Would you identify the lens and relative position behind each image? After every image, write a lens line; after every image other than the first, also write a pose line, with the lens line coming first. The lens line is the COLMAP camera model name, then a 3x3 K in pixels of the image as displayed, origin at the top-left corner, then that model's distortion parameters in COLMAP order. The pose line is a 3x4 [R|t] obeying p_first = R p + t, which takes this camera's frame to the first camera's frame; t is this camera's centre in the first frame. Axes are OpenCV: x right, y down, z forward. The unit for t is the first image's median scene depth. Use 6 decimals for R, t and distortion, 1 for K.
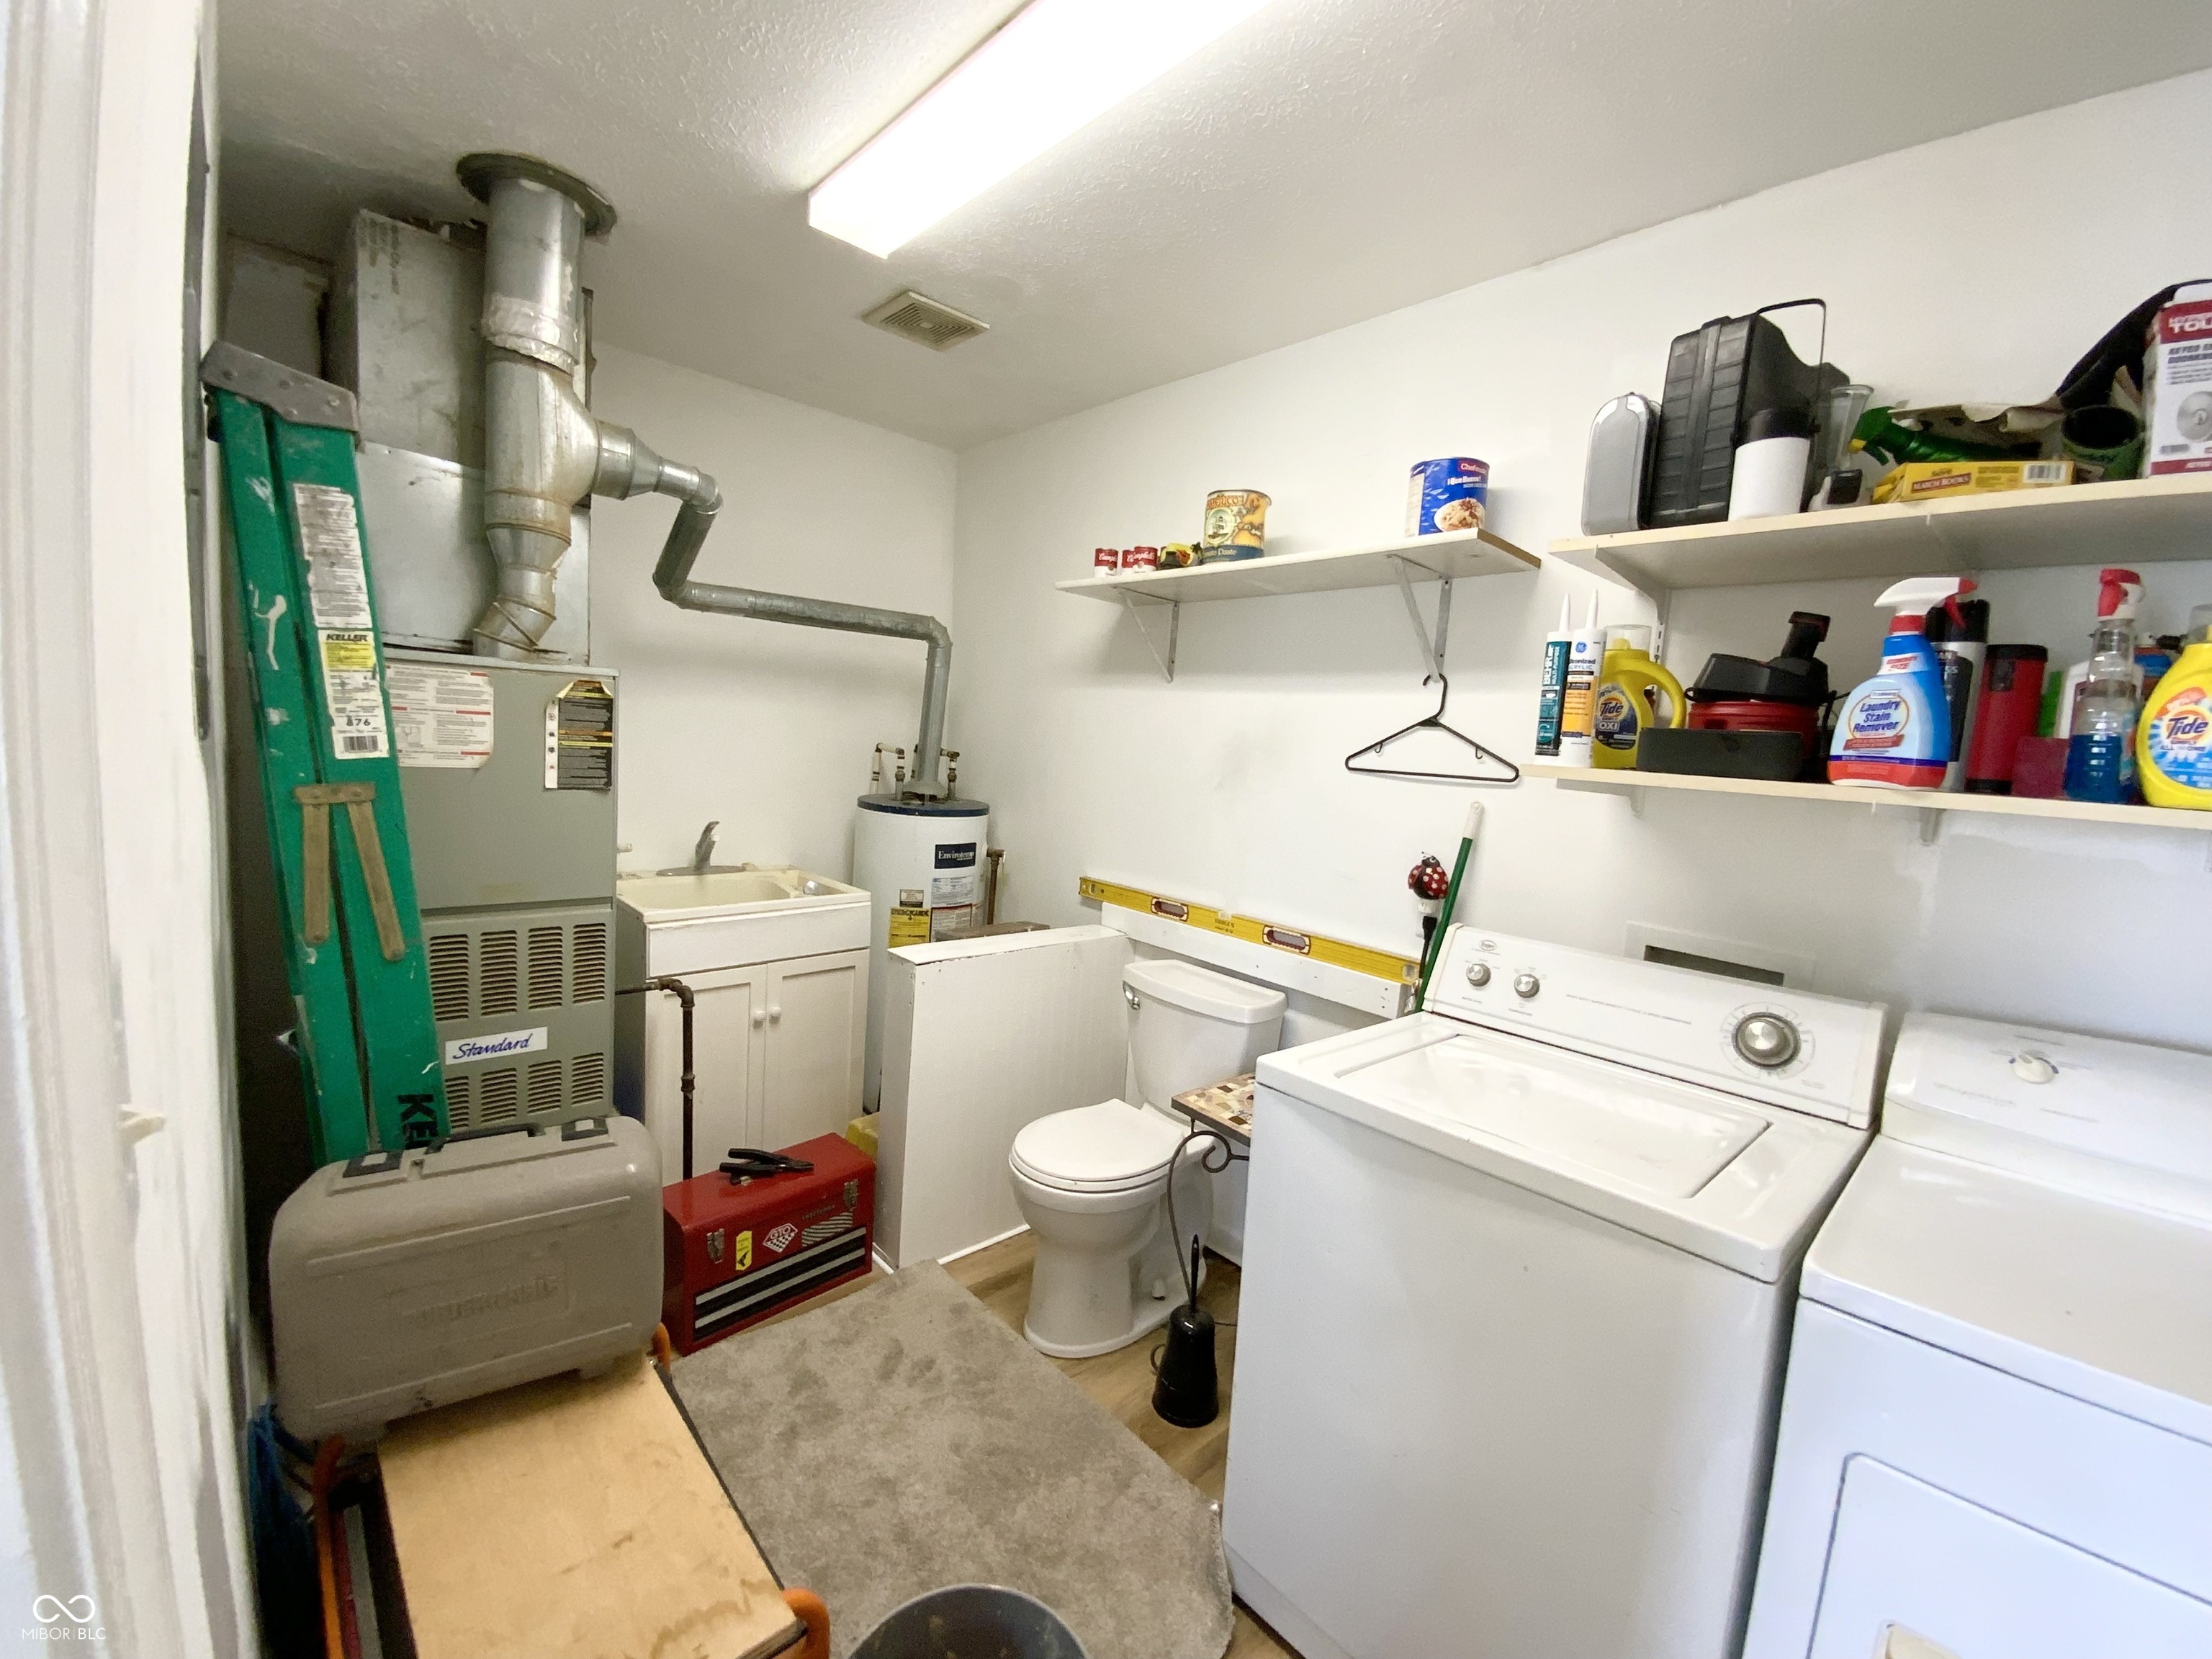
lens RADIAL K [[905.6, 0, 1100.5], [0, 905.6, 822.0], [0, 0, 1]] dist [0.013874, -0.012573]
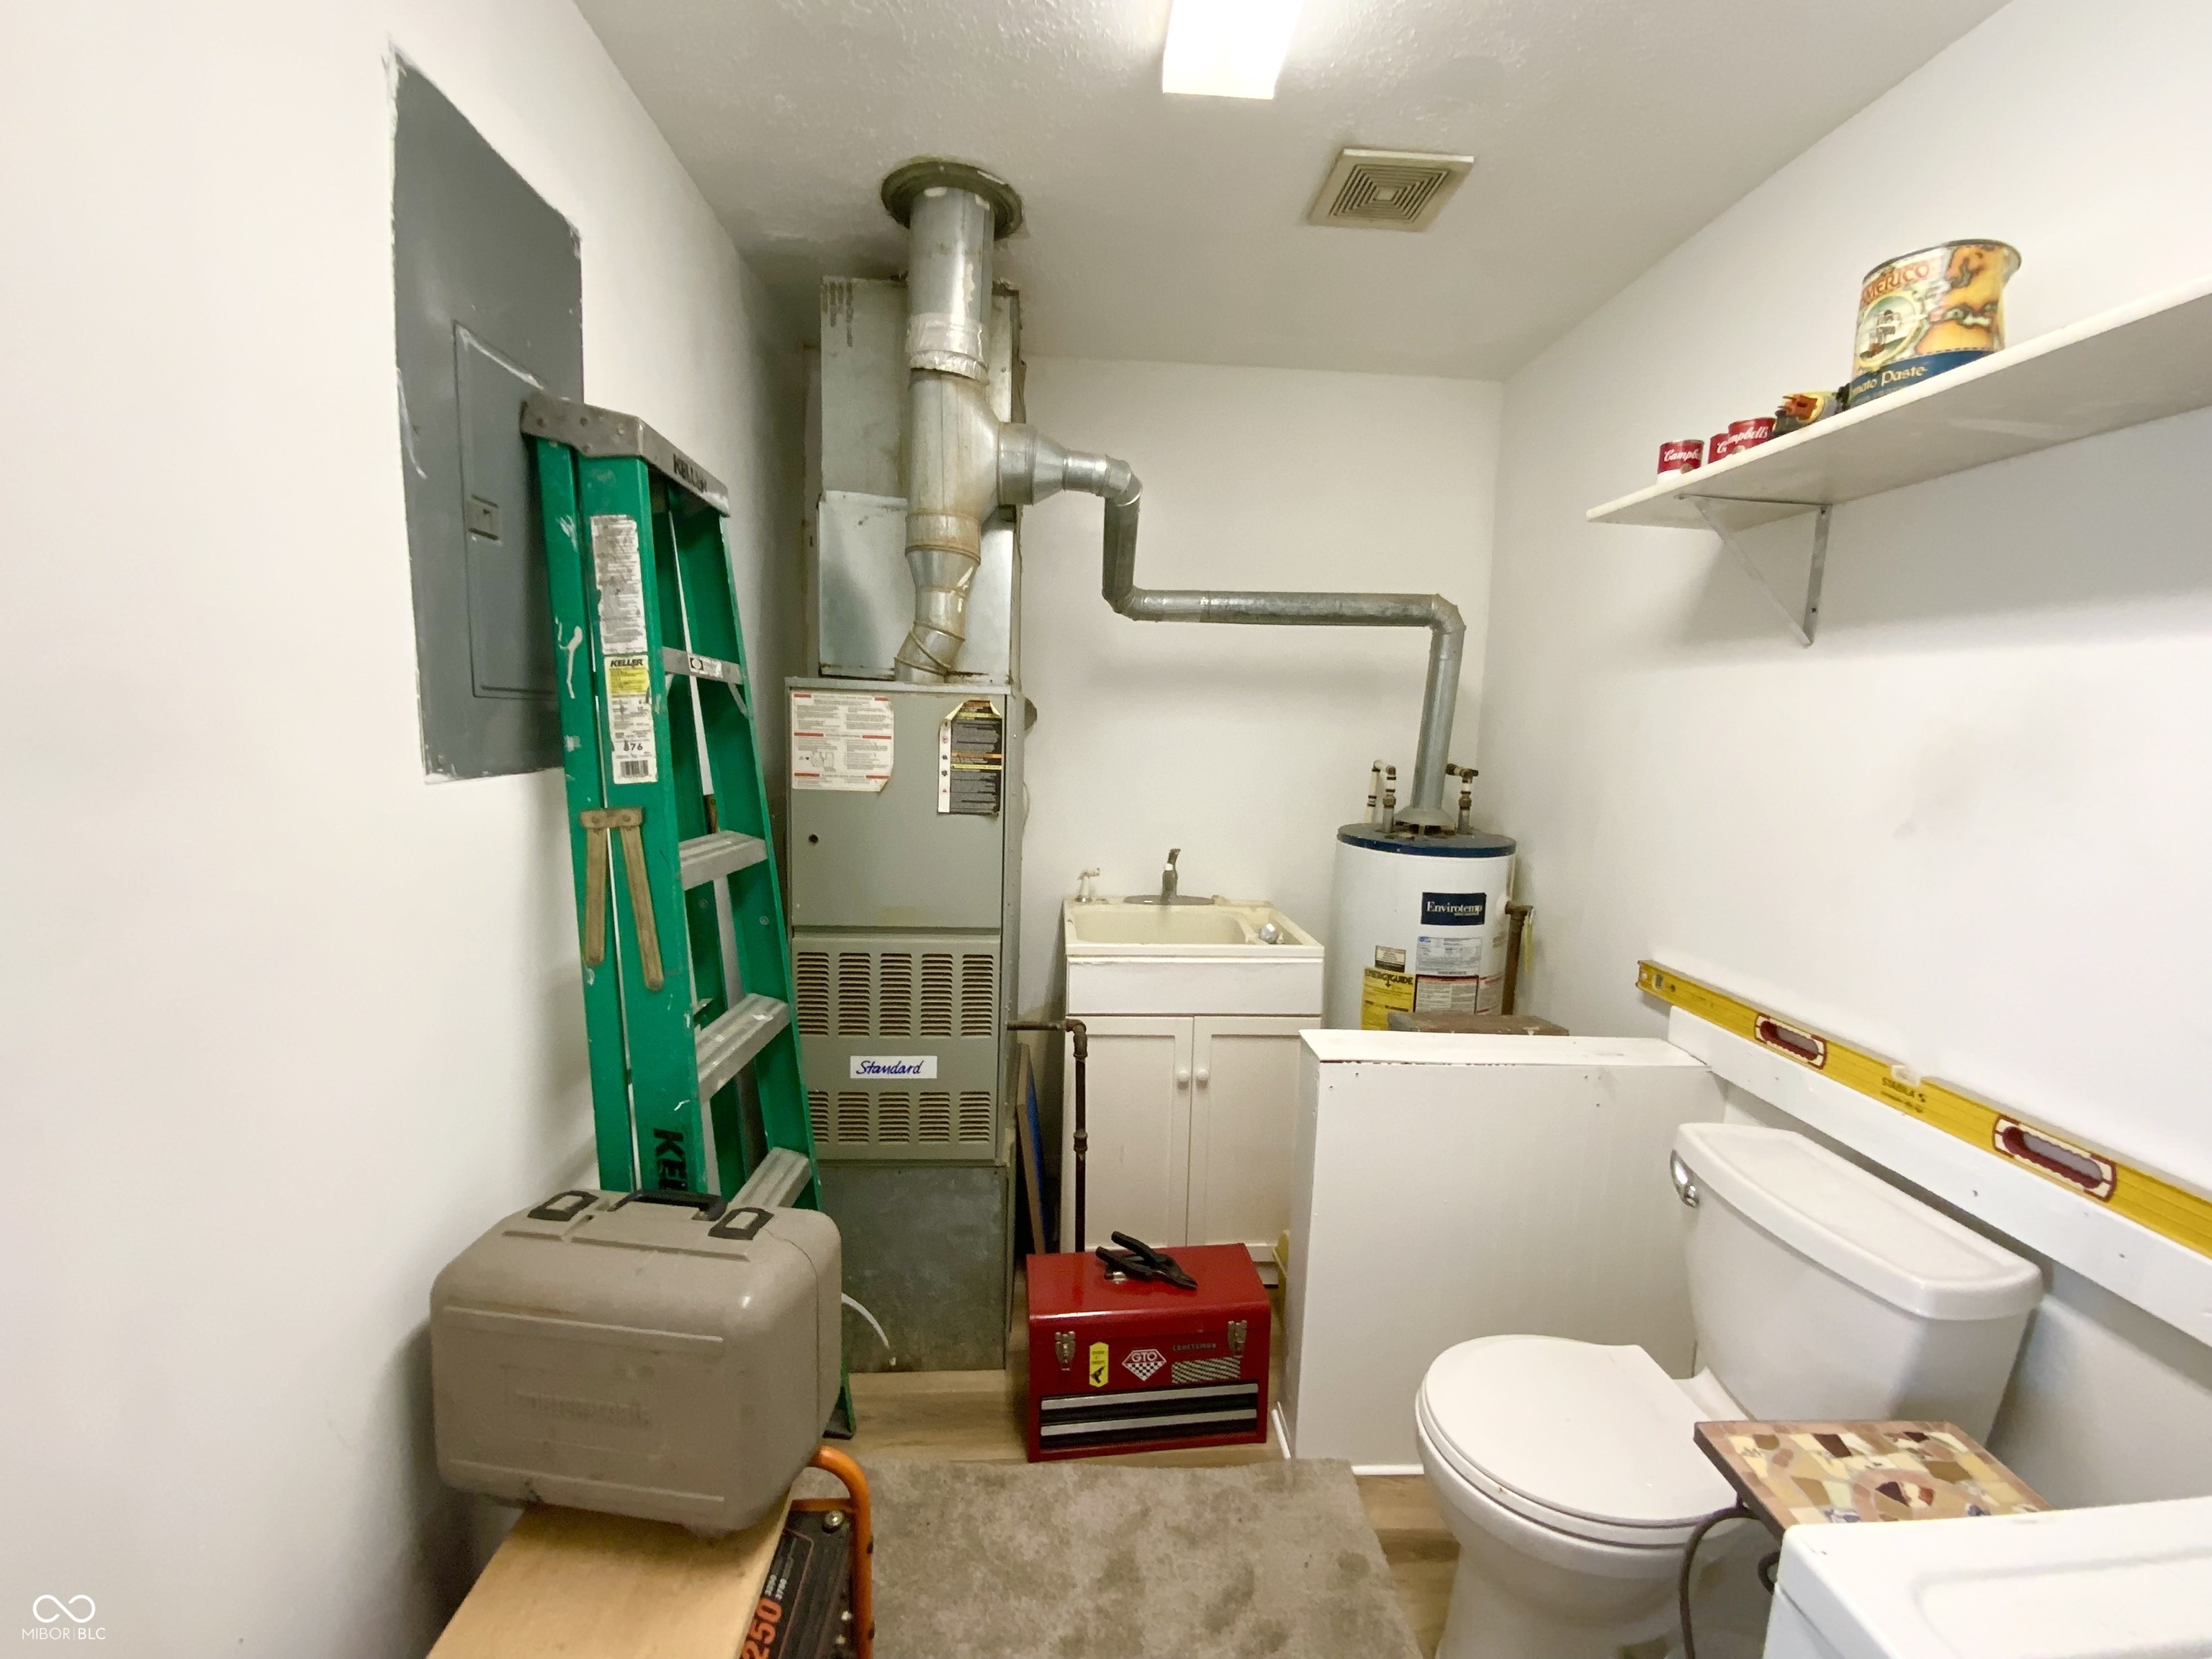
lens RADIAL K [[905.6, 0, 1084.3], [0, 905.6, 827.5], [0, 0, 1]] dist [0.013874, -0.012573]
pose [[0.768463, 0.030990, -0.639144, 0.118042], [-0.041280, 0.999147, -0.001187, -0.023851], [0.638562, 0.027296, 0.769086, 0.320409]]
